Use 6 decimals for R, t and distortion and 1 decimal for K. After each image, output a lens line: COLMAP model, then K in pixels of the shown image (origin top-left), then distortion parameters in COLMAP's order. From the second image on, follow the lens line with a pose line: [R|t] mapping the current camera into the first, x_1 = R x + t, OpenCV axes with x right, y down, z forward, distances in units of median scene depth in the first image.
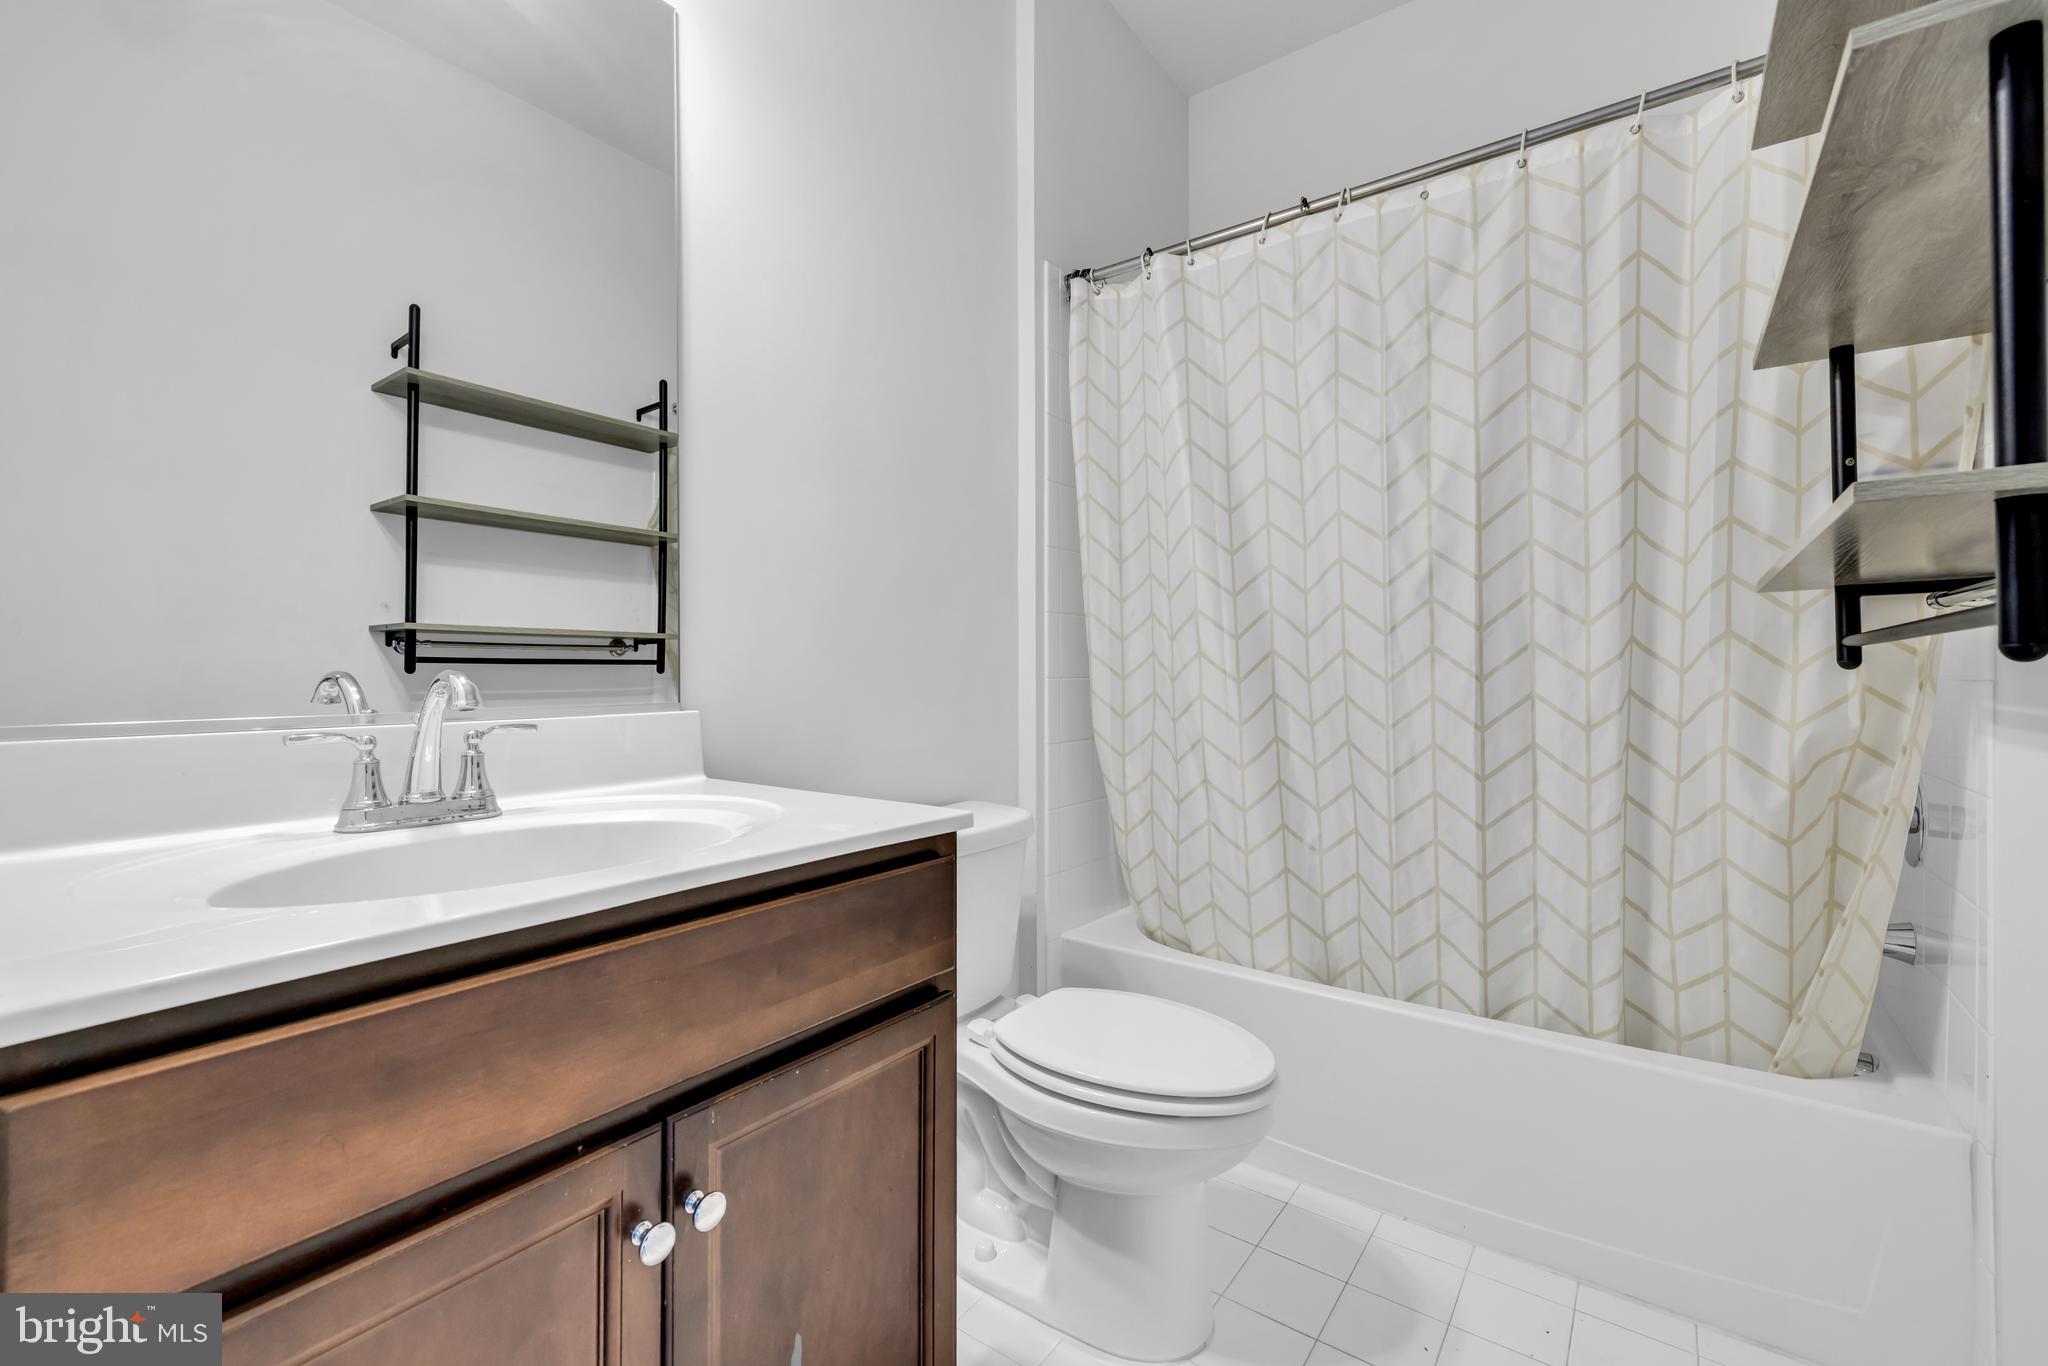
lens RADIAL K [[862.8, 0, 1023.7], [0, 862.8, 678.2], [0, 0, 1]] dist [0.002819, 0.000322]
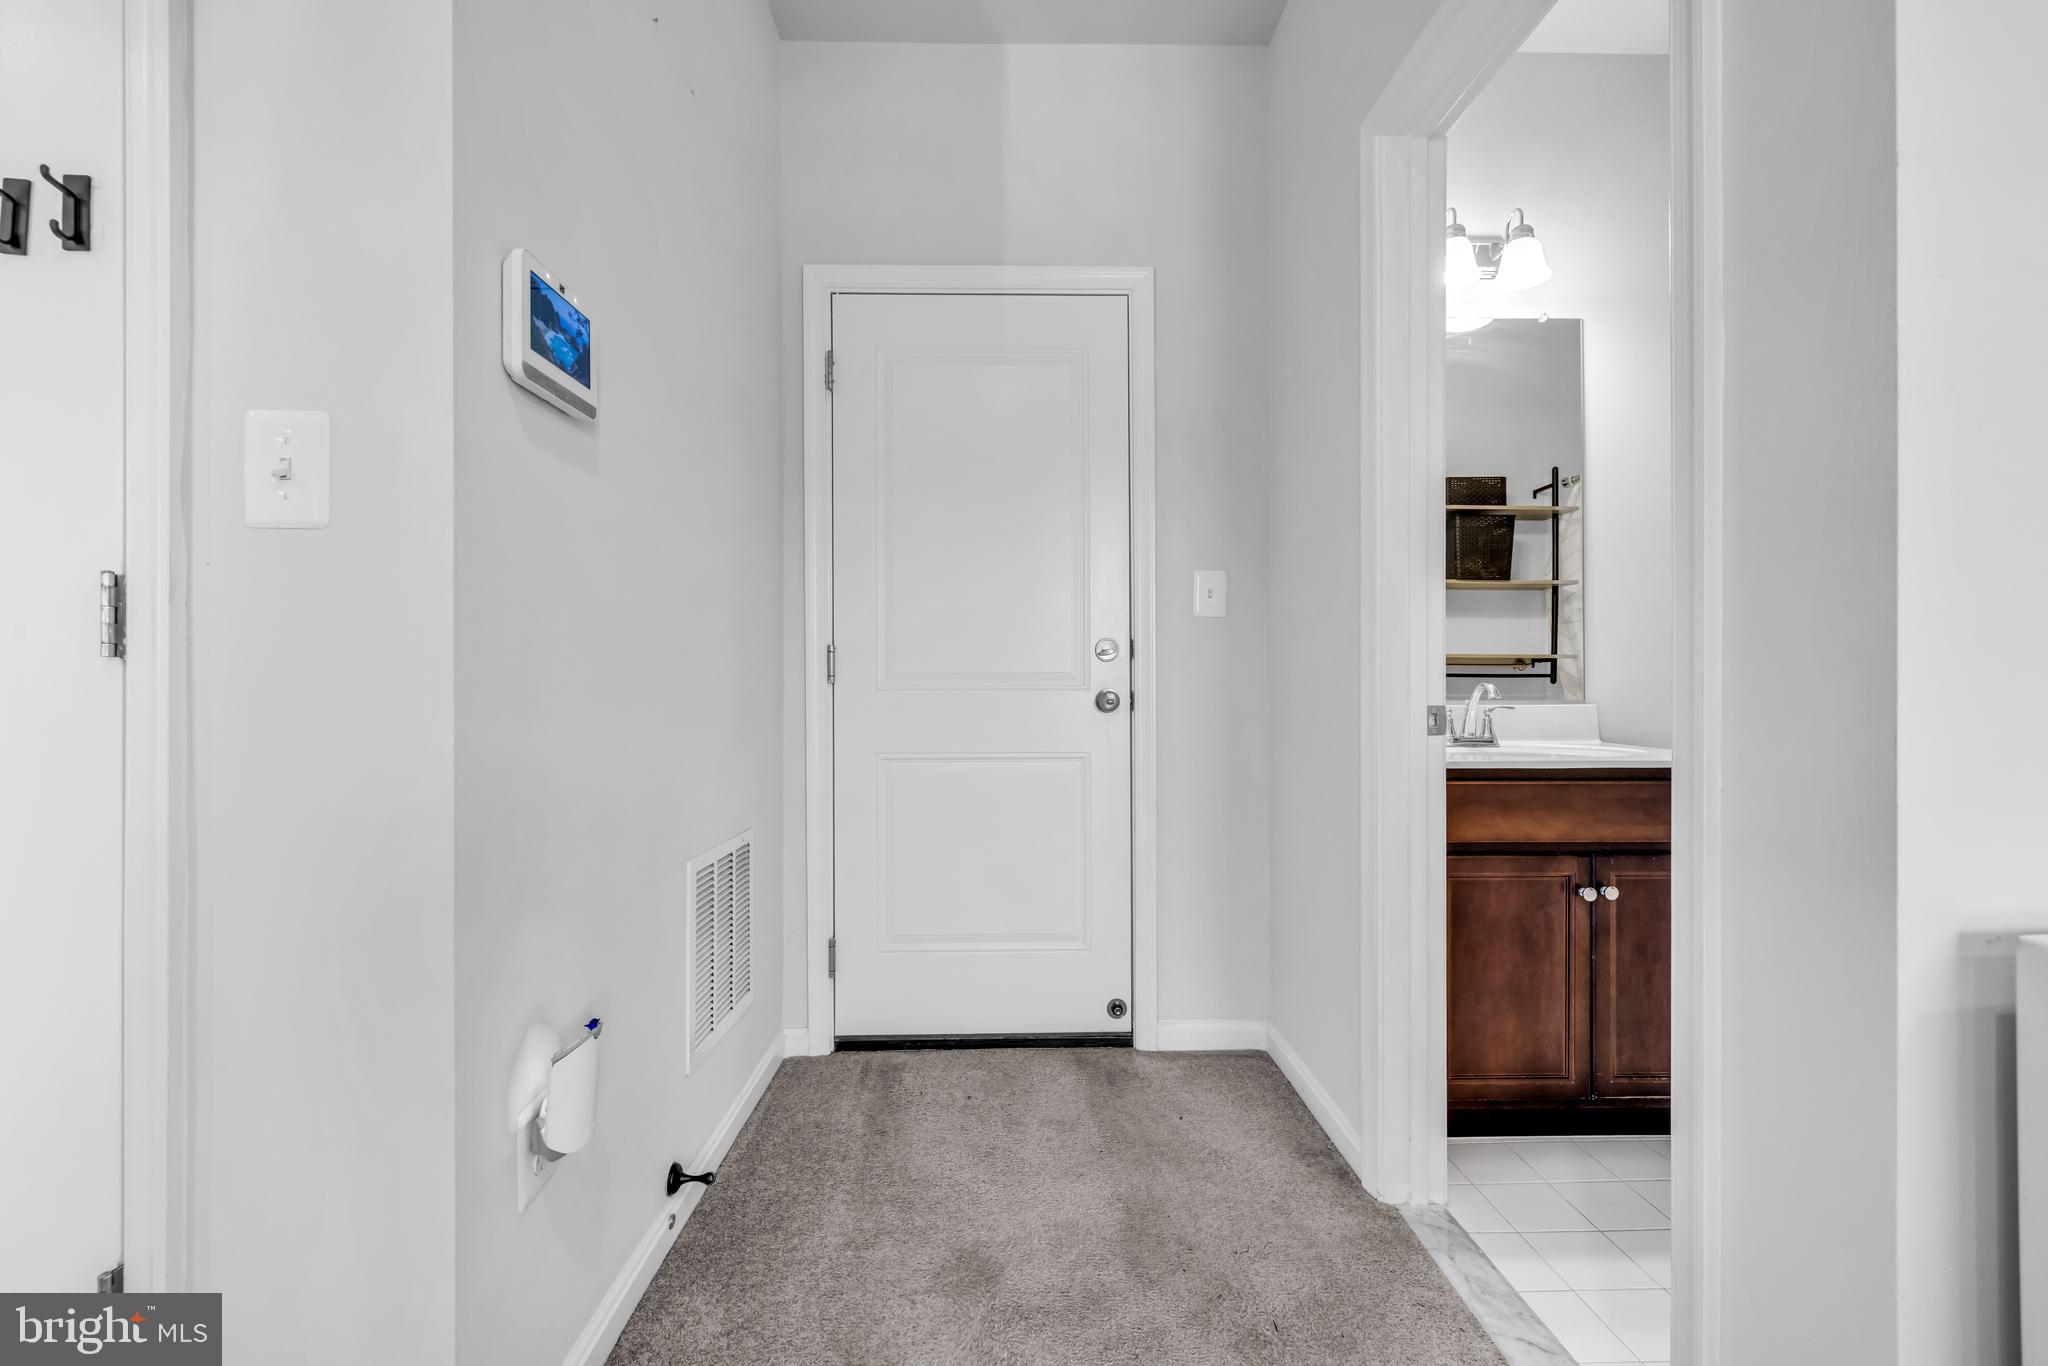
lens RADIAL K [[862.8, 0, 1023.7], [0, 862.8, 678.2], [0, 0, 1]] dist [0.002819, 0.000322]
pose [[0.607284, -0.001985, -0.794482, 0.276681], [-0.007401, 0.999939, -0.008155, 0.005342], [0.794450, 0.010832, 0.607233, -0.875297]]
